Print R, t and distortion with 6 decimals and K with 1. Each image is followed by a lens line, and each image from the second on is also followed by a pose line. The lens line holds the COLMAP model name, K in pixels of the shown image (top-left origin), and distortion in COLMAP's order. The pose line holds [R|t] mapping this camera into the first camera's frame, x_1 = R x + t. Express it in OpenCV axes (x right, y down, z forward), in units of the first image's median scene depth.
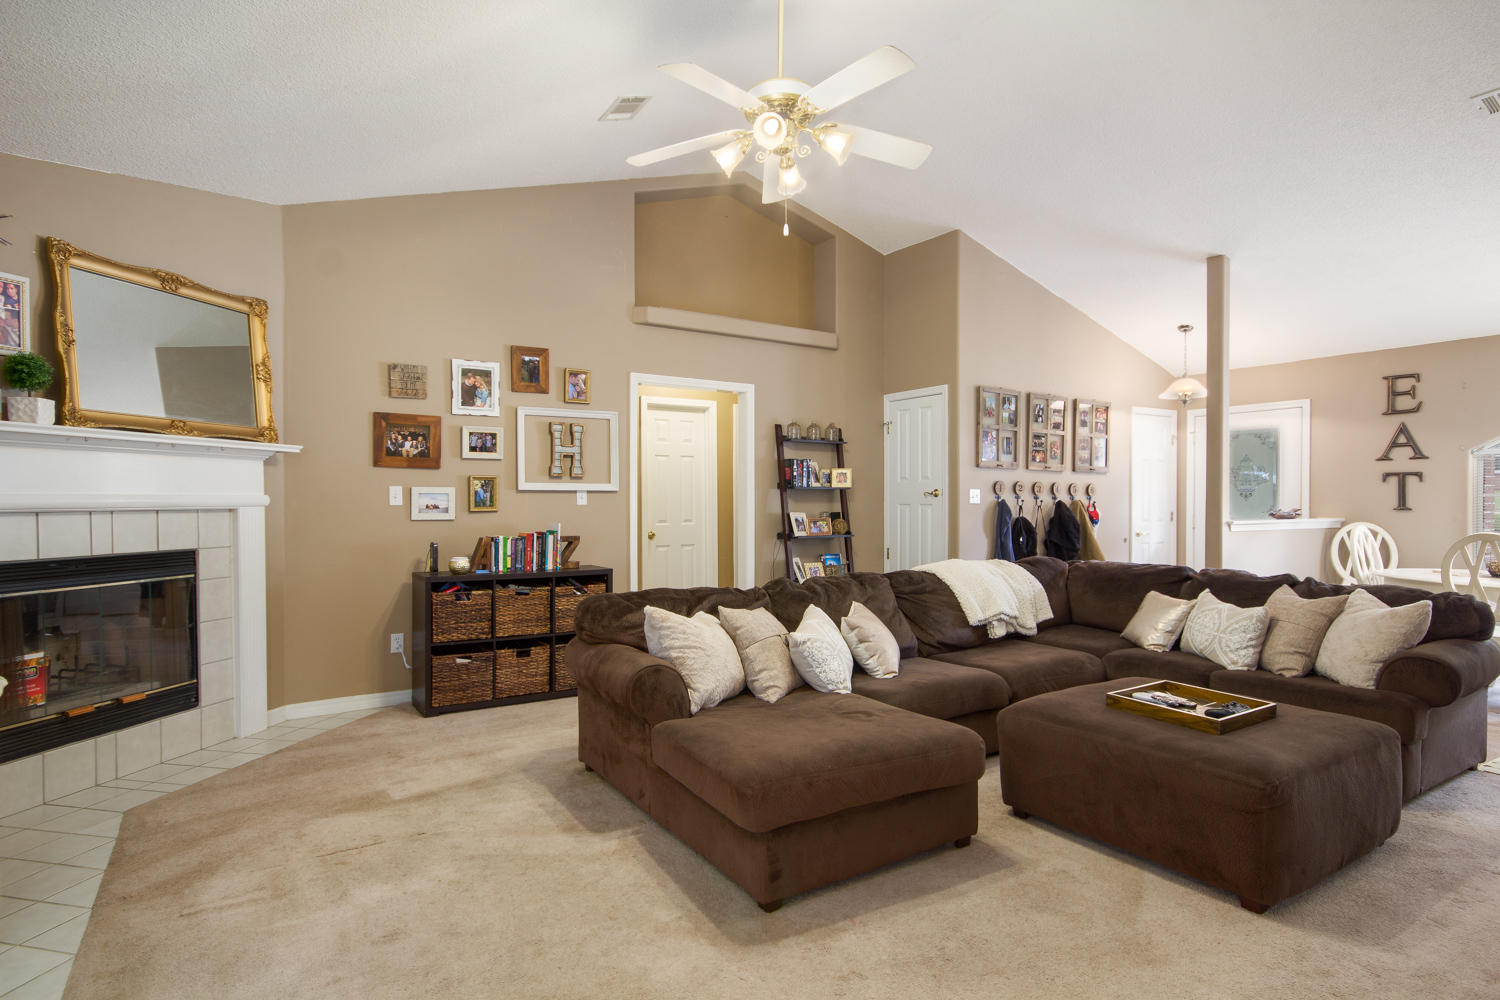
lens RADIAL K [[723.7, 0, 775.1], [0, 723.7, 508.6], [0, 0, 1]] dist [0.000804, 0.000246]
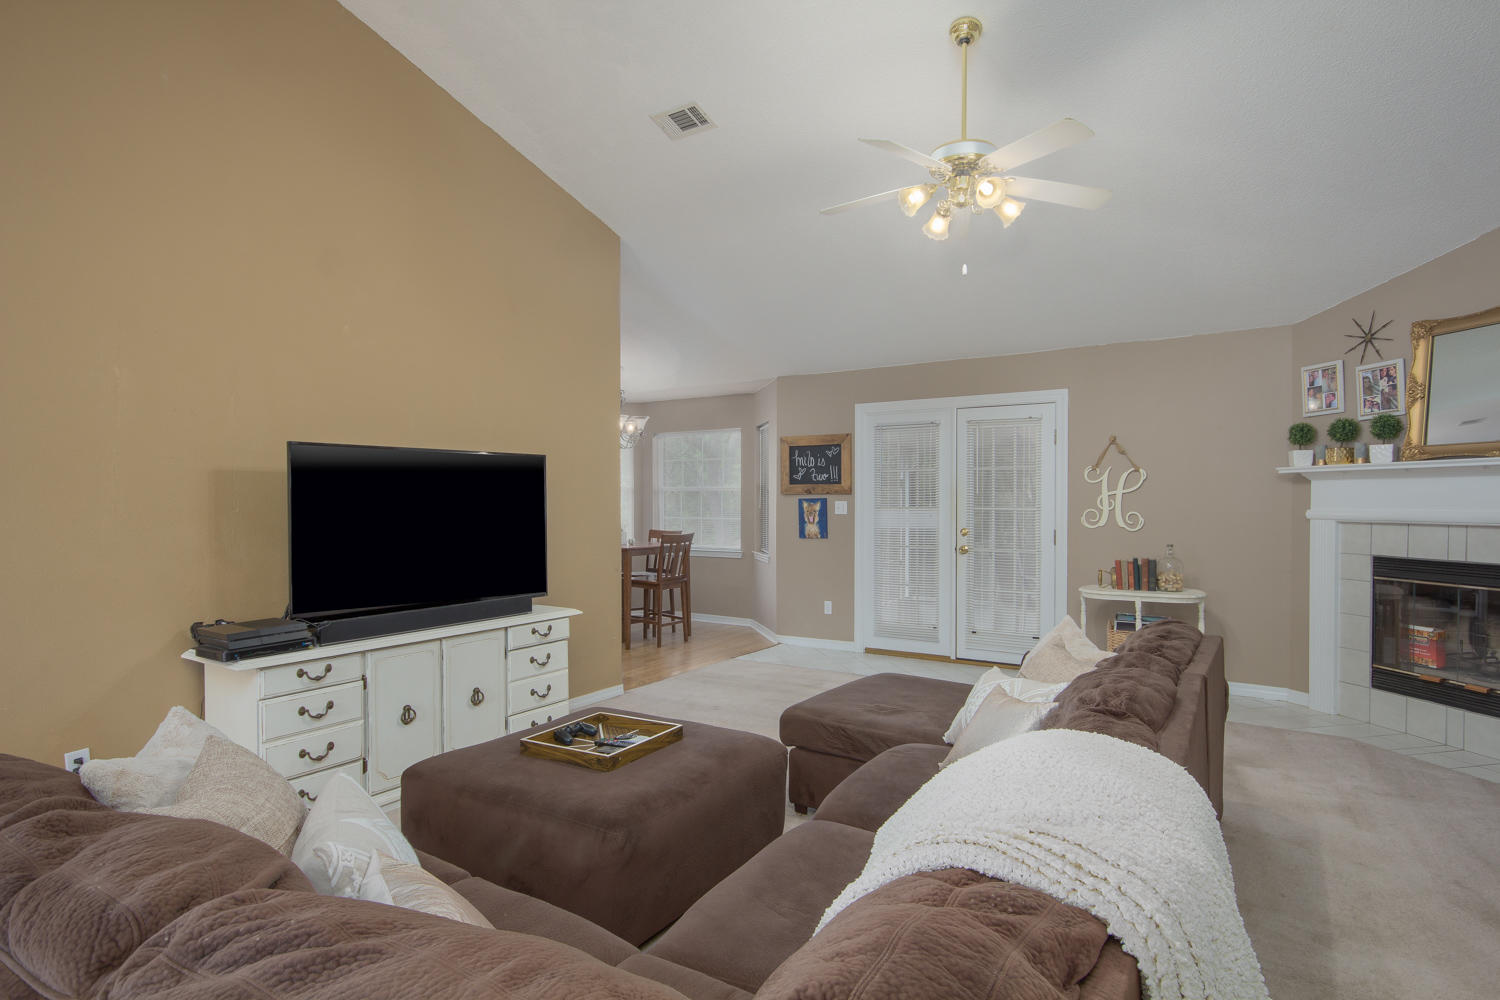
lens RADIAL K [[783.9, 0, 751.3], [0, 783.9, 508.0], [0, 0, 1]] dist [-0.001117, -0.000721]
pose [[-0.902112, 0.001576, -0.431500, 0.329430], [-0.004122, 0.999916, 0.012270, -0.017098], [0.431483, 0.012848, -0.902030, 0.784850]]
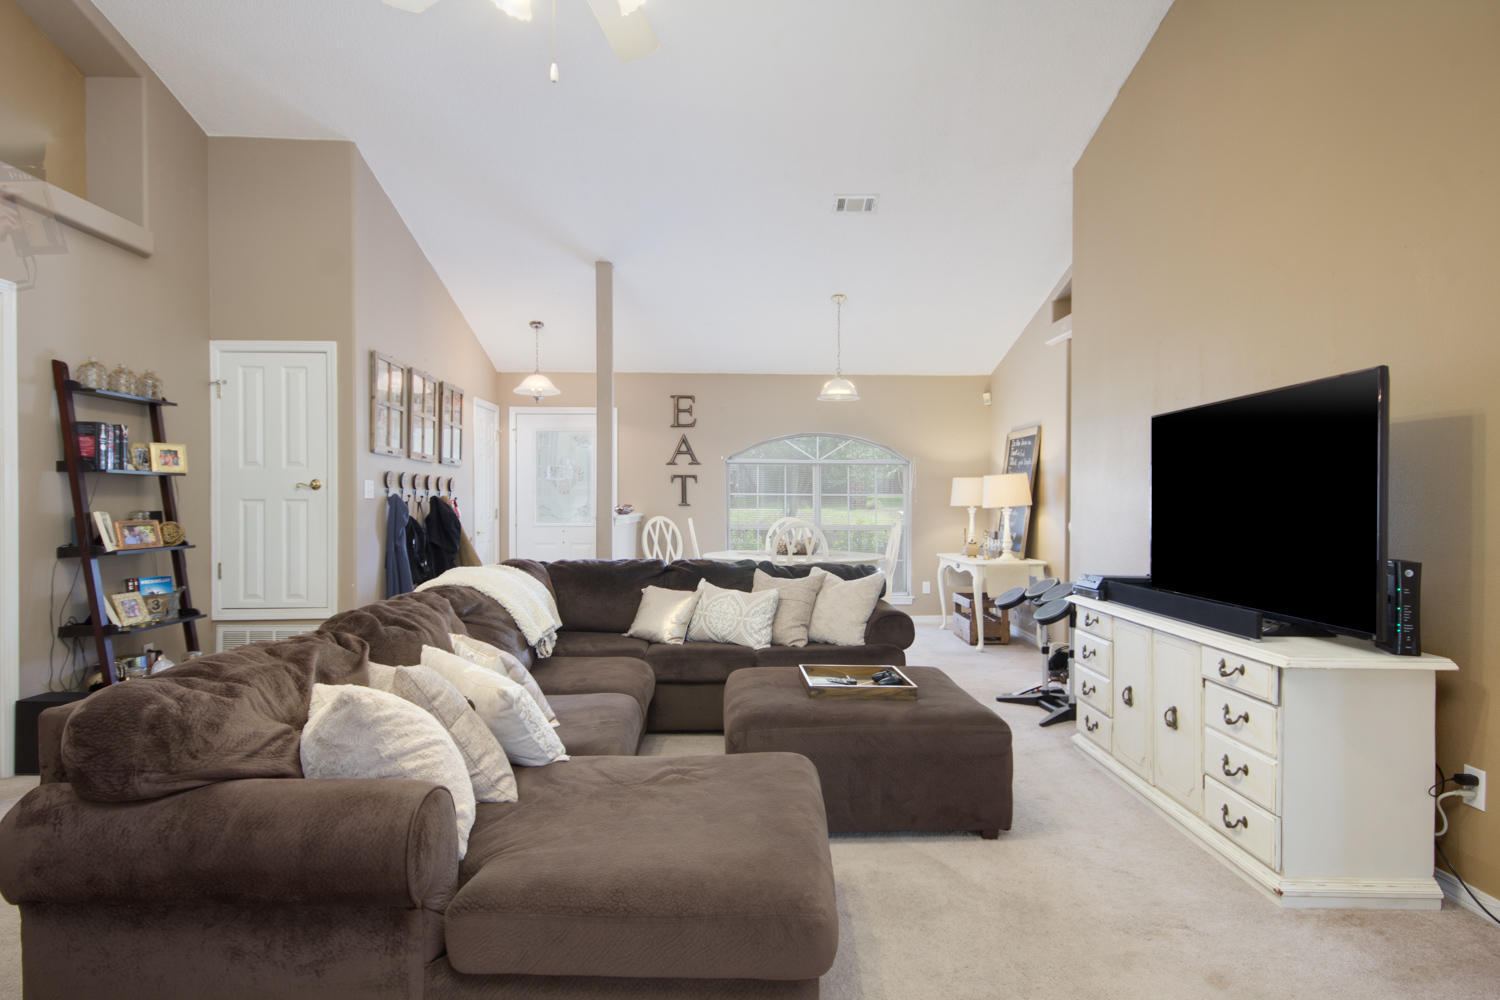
lens RADIAL K [[788.9, 0, 718.2], [0, 788.9, 501.7], [0, 0, 1]] dist [0.004754, 0.000722]
pose [[0.578438, 0.001416, 0.815725, -0.201052], [0.005417, 0.999970, -0.005577, 0.003115], [-0.815709, 0.007645, 0.578412, 0.189801]]
